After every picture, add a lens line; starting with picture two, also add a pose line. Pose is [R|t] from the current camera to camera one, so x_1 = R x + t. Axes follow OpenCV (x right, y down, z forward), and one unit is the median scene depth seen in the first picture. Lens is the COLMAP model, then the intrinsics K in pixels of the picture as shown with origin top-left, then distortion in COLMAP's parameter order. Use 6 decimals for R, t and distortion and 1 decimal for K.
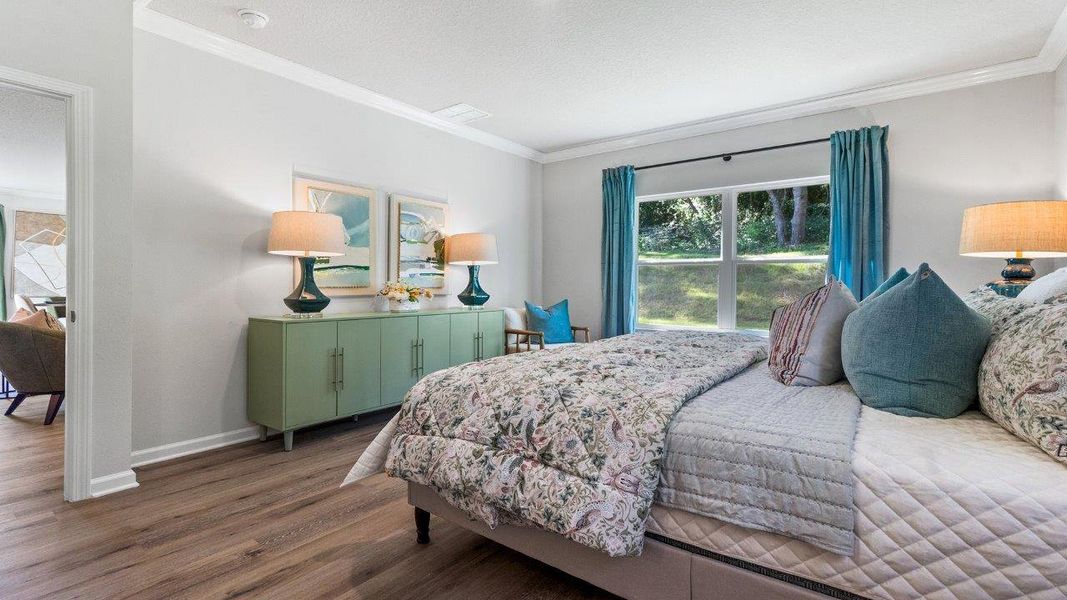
lens RADIAL K [[503.1, 0, 533.6], [0, 503.1, 287.5], [0, 0, 1]] dist [-0.000815, 0.000764]
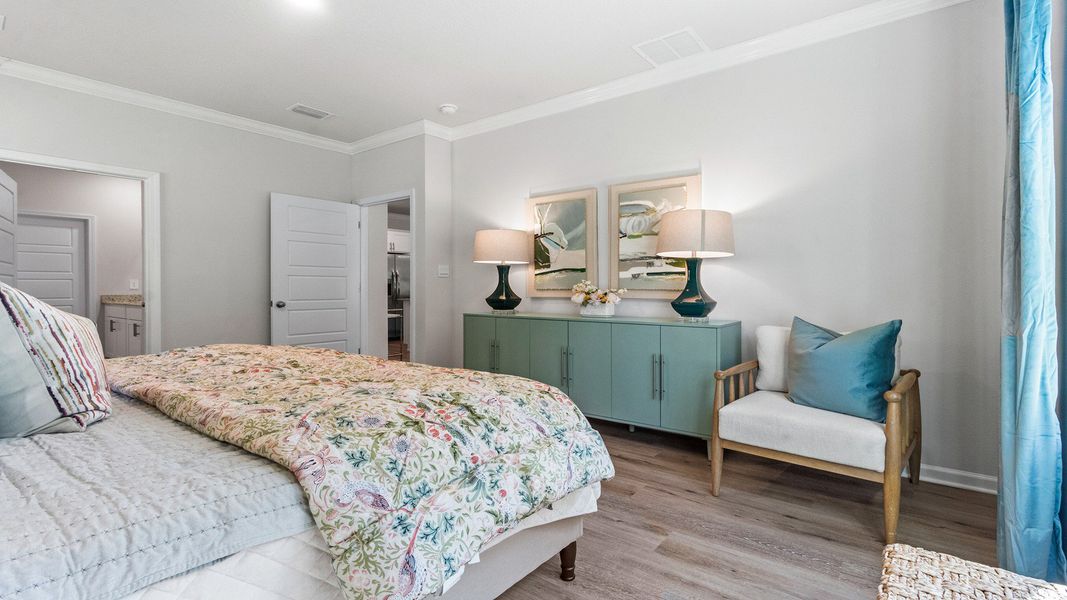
lens RADIAL K [[503.1, 0, 533.6], [0, 503.1, 287.5], [0, 0, 1]] dist [-0.000815, 0.000764]
pose [[-0.034565, -0.003109, -0.999398, 0.675608], [-0.004356, 0.999986, -0.002960, -0.001341], [0.999393, 0.004251, -0.034578, 0.956208]]
